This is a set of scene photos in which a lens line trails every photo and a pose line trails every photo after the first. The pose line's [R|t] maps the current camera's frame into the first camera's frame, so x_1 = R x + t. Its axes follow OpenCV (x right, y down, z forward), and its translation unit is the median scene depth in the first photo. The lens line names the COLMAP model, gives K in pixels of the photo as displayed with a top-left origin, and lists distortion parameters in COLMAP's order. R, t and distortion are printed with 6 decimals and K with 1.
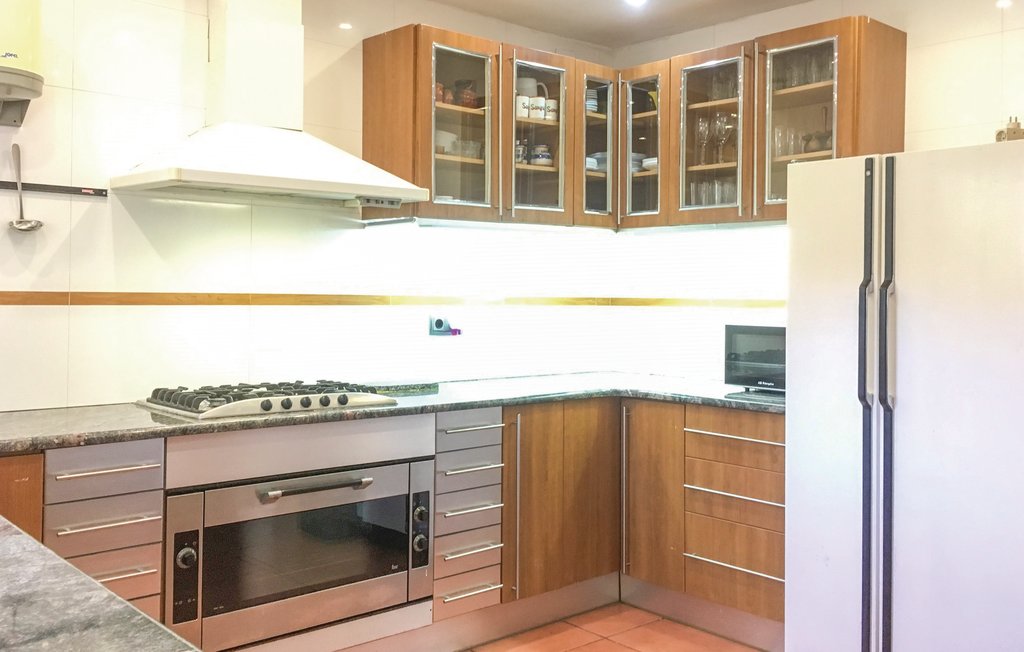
lens RADIAL K [[933.1, 0, 512.2], [0, 933.1, 301.5], [0, 0, 1]] dist [0.091909, -0.005006]
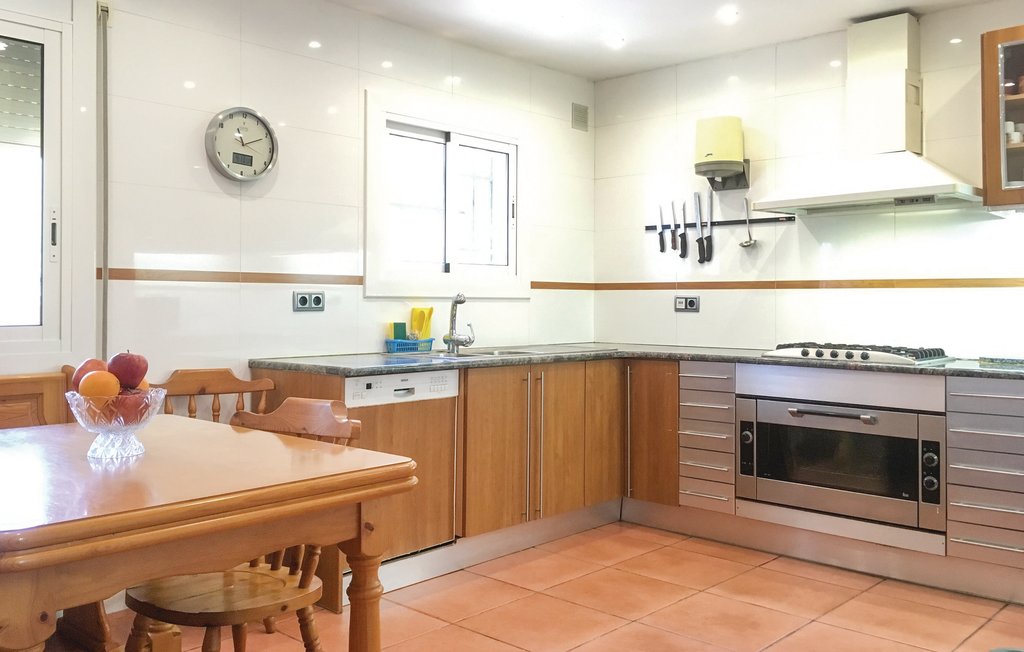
lens RADIAL K [[933.1, 0, 512.2], [0, 933.1, 301.5], [0, 0, 1]] dist [0.091909, -0.005006]
pose [[0.108879, -0.006834, -0.994031, 1.059256], [-0.007498, 0.999942, -0.007696, 0.039971], [0.994027, 0.008292, 0.108822, 0.342928]]
